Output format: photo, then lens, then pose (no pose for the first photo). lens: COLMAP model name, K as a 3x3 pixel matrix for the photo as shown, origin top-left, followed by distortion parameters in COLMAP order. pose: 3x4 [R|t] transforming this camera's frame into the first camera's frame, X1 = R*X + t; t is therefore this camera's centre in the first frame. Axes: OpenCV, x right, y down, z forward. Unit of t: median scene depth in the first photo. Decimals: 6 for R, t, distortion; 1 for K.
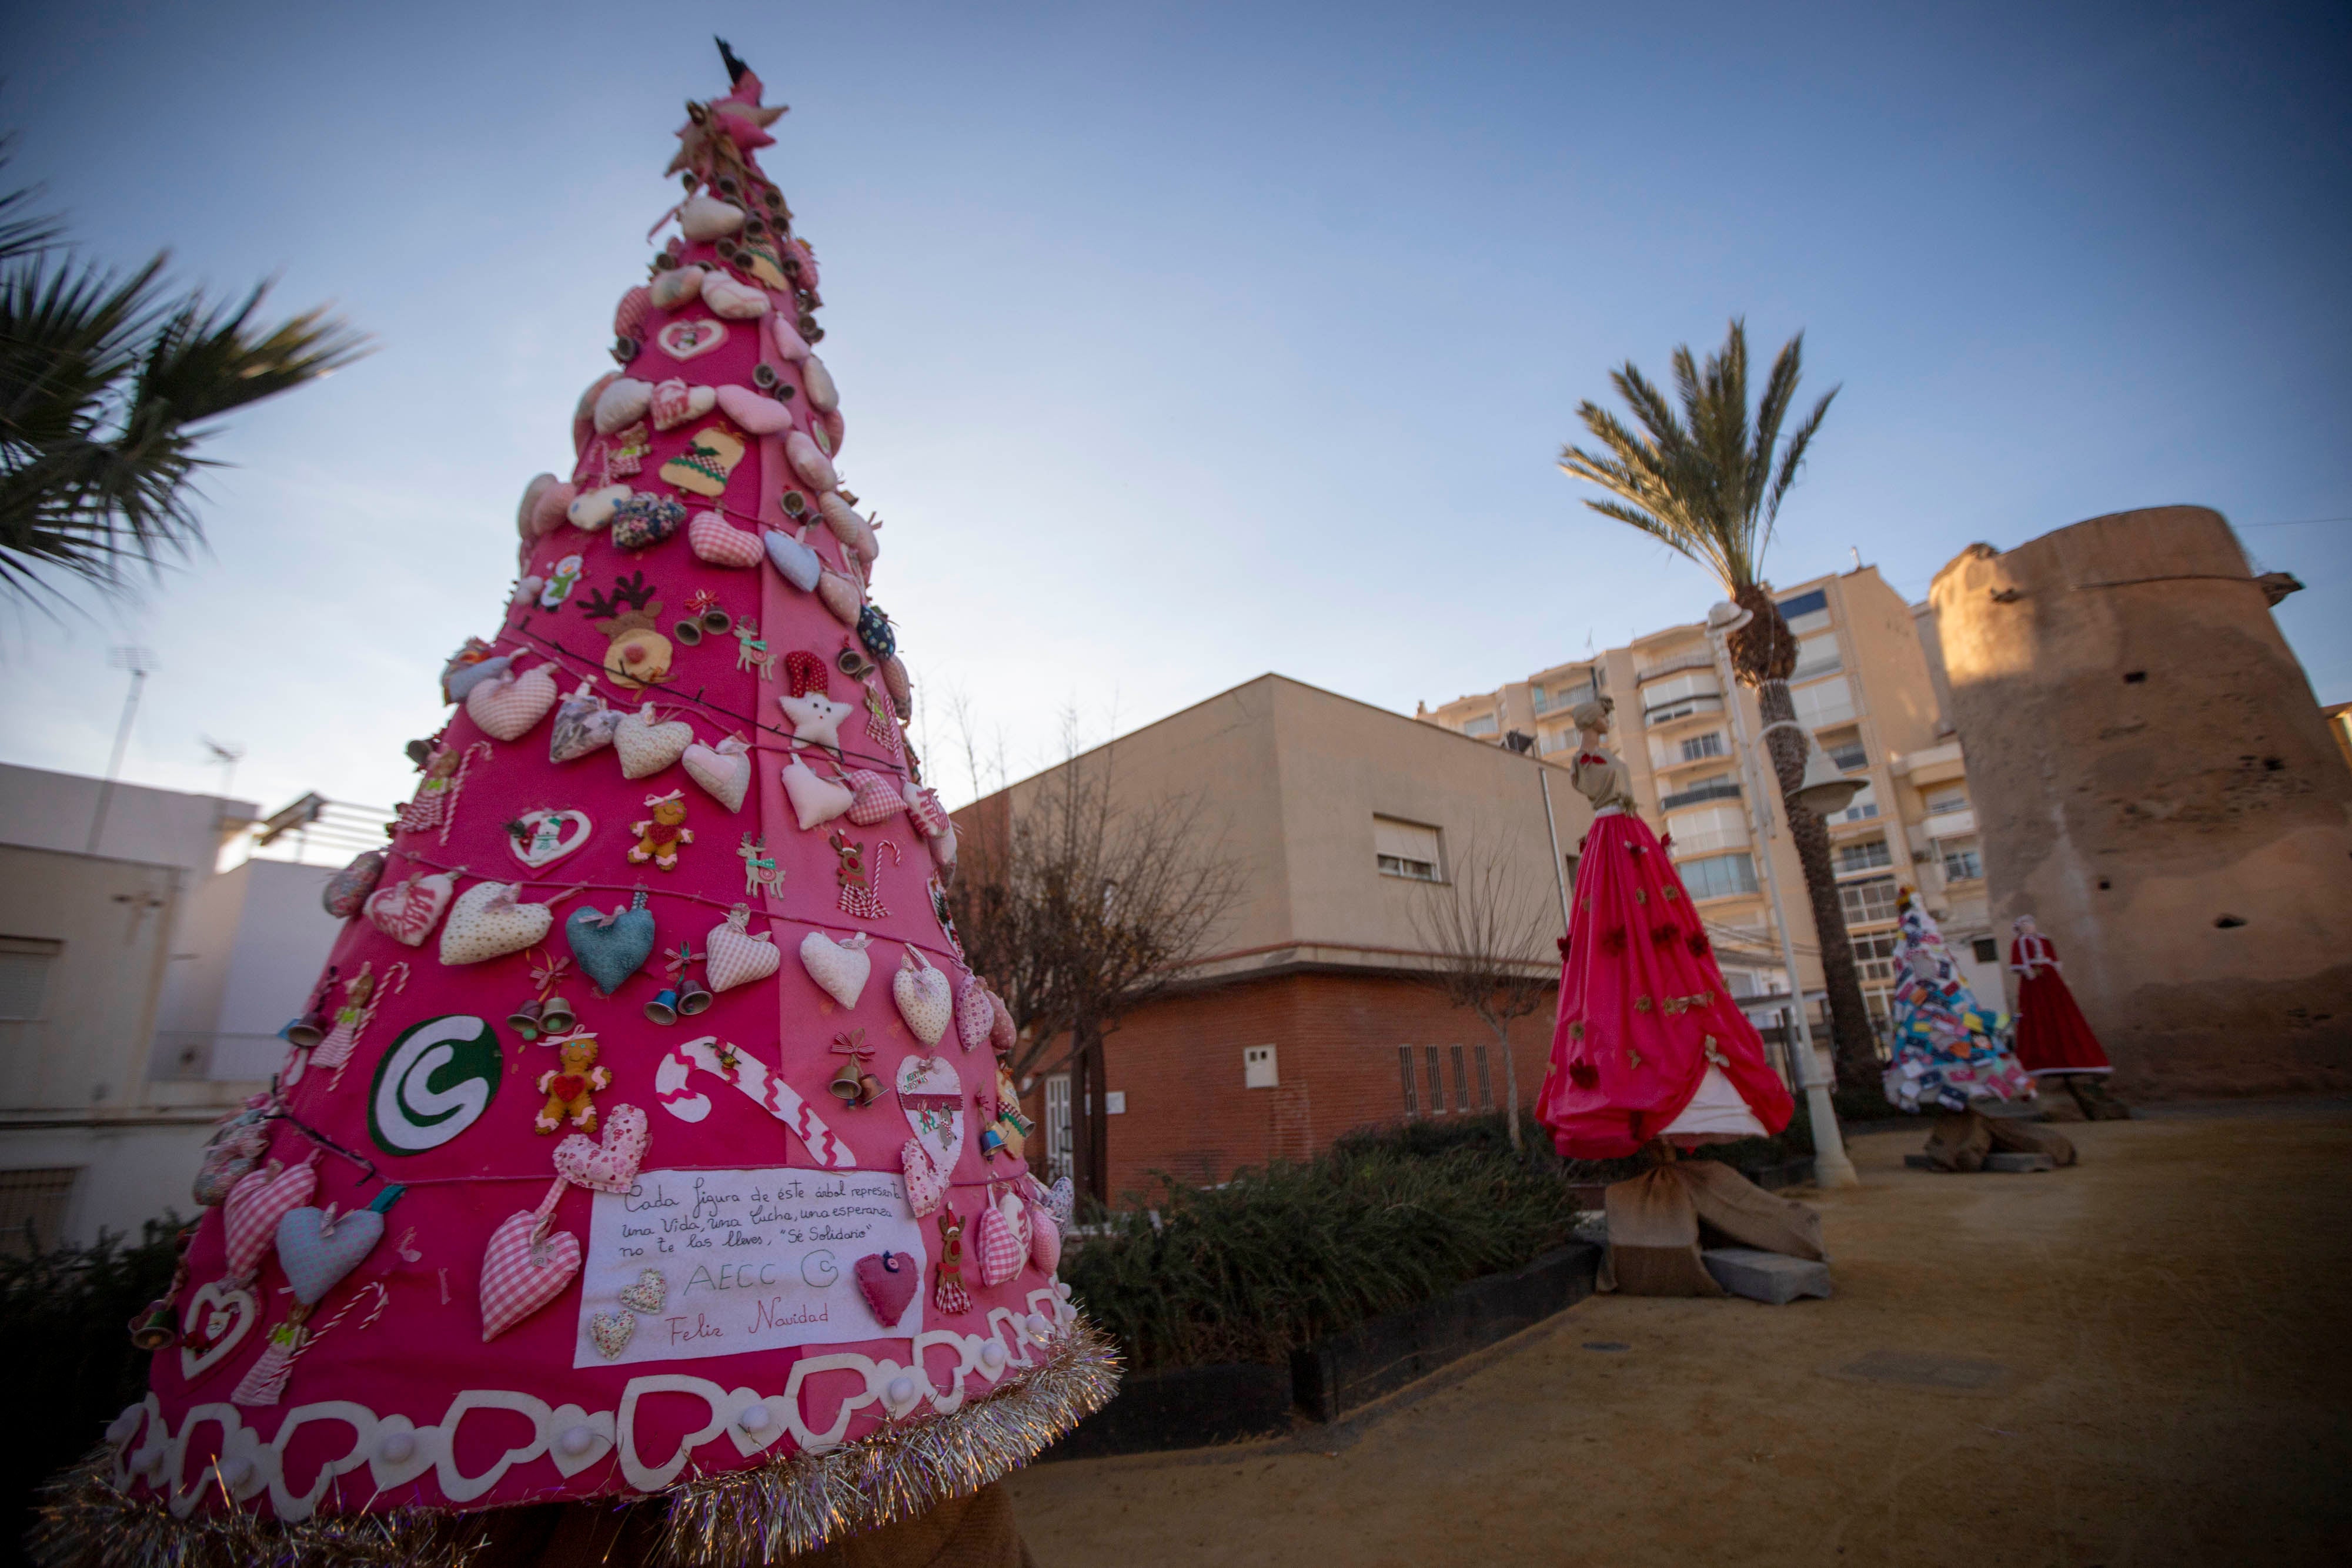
lens RADIAL K [[1081.9, 0, 1176.0], [0, 1081.9, 784.0], [0, 0, 1]] dist [-0.051936, 0.019292]
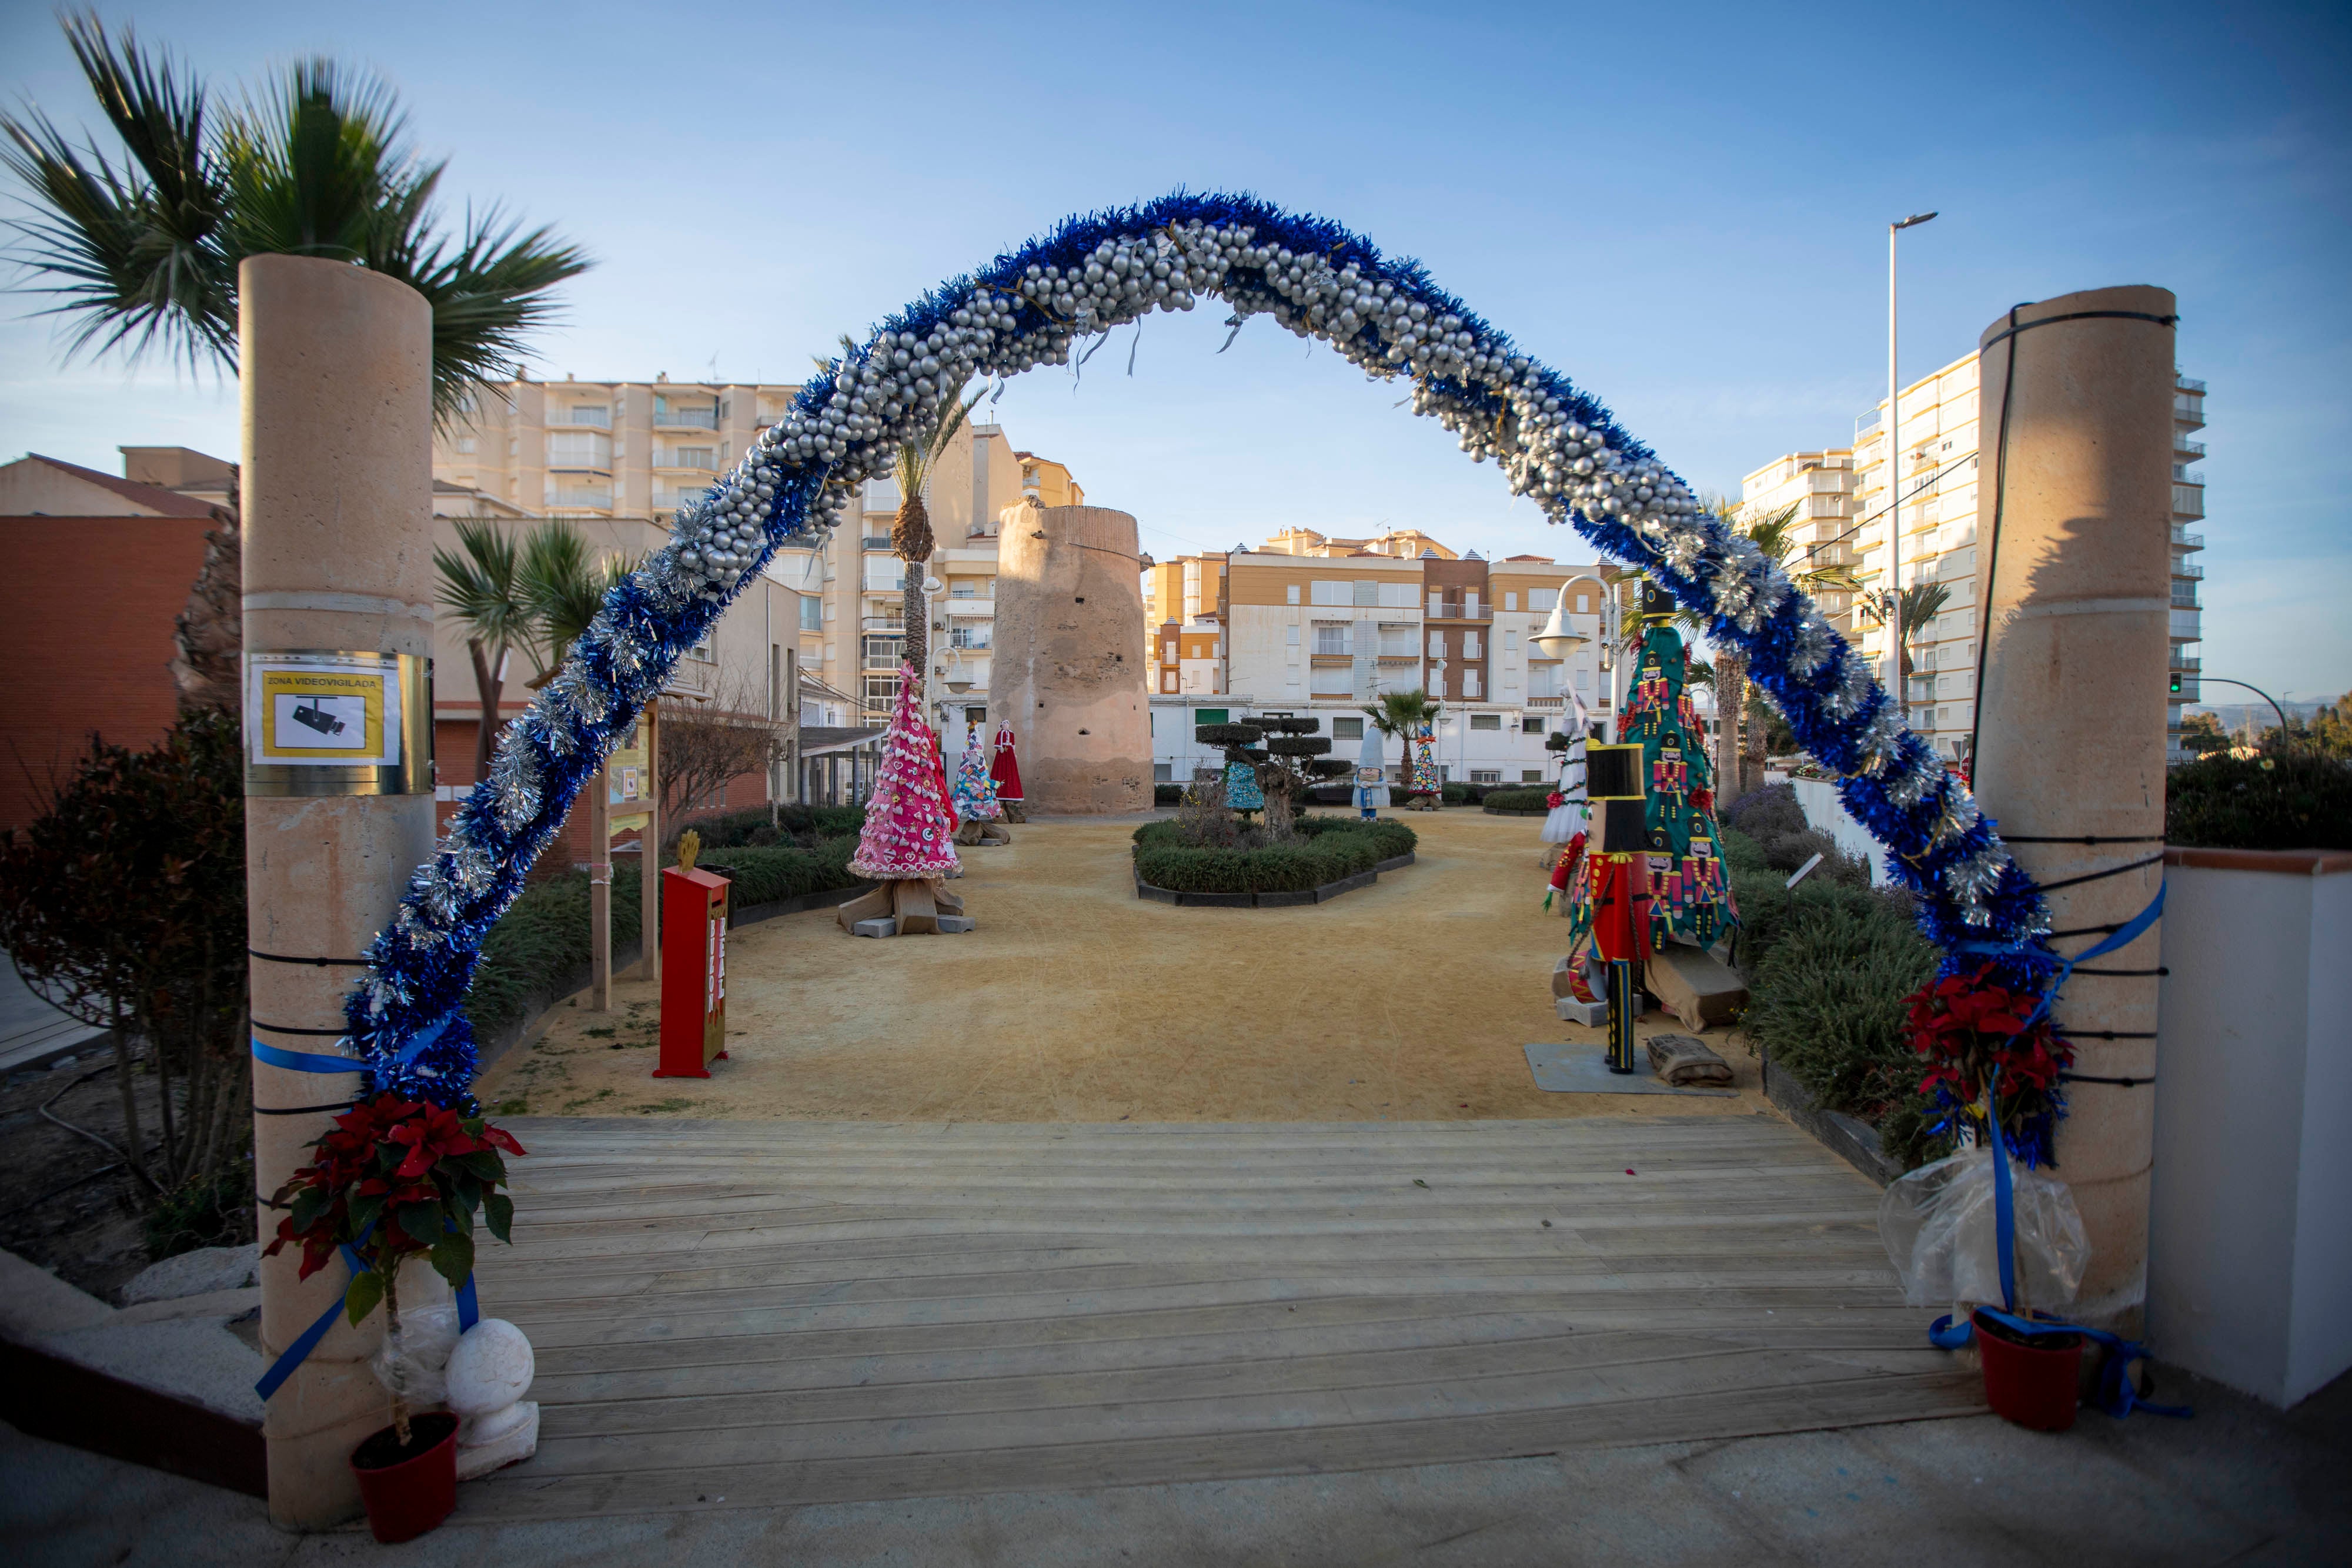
lens RADIAL K [[1081.9, 0, 1176.0], [0, 1081.9, 784.0], [0, 0, 1]] dist [-0.051936, 0.019292]
pose [[0.646814, 0.040905, 0.761550, -0.811276], [-0.258964, 0.951011, 0.168867, -0.293402], [-0.717335, -0.306439, 0.625720, -0.812257]]
